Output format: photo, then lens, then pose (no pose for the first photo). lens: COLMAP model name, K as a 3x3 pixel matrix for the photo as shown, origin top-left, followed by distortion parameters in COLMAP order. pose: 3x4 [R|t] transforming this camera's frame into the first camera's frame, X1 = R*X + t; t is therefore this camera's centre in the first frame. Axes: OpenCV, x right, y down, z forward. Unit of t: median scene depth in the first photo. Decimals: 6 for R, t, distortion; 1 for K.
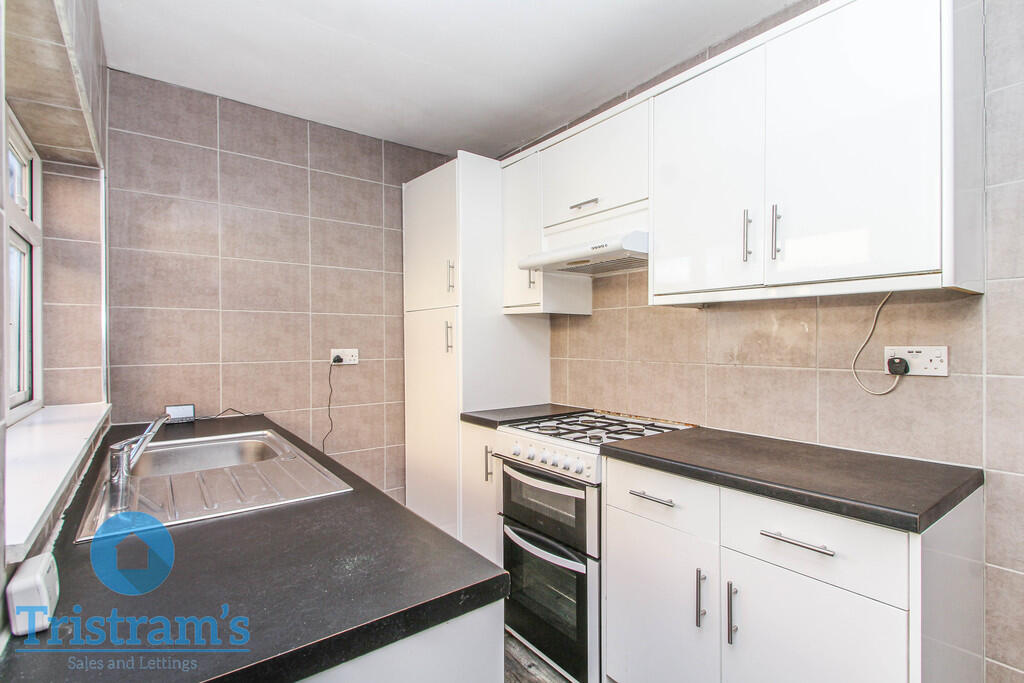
lens RADIAL K [[478.5, 0, 530.6], [0, 478.5, 340.5], [0, 0, 1]] dist [-0.002401, -0.000276]
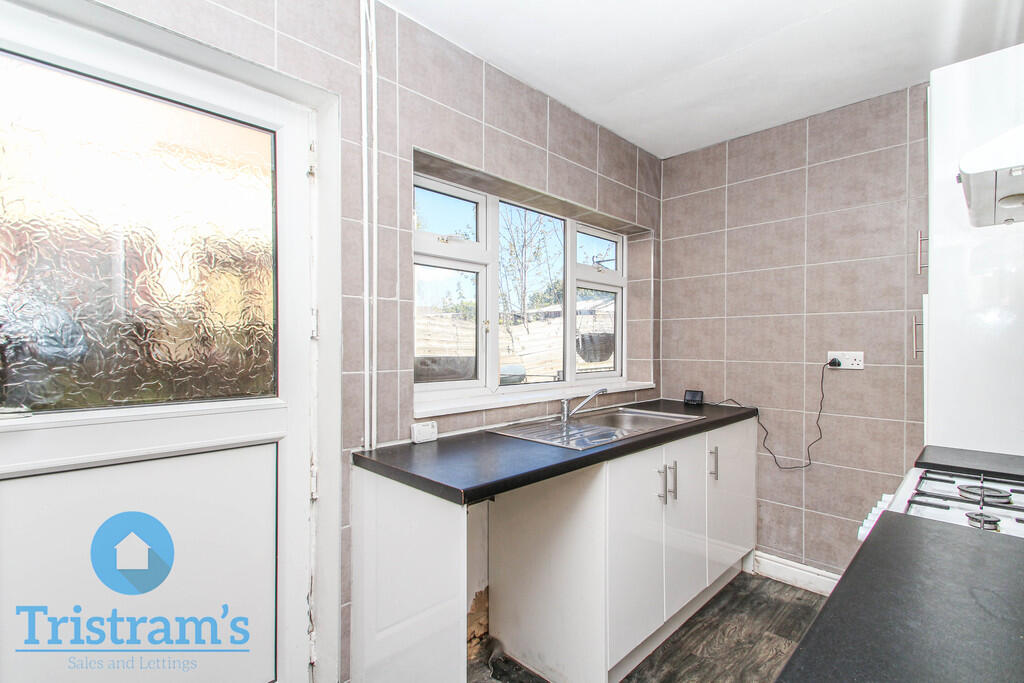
lens RADIAL K [[478.5, 0, 513.4], [0, 478.5, 346.0], [0, 0, 1]] dist [-0.002401, -0.000276]
pose [[0.098097, 0.003908, -0.995169, 0.454934], [-0.001874, 0.999991, 0.003742, 0.005385], [0.995175, 0.001498, 0.098103, 0.307526]]
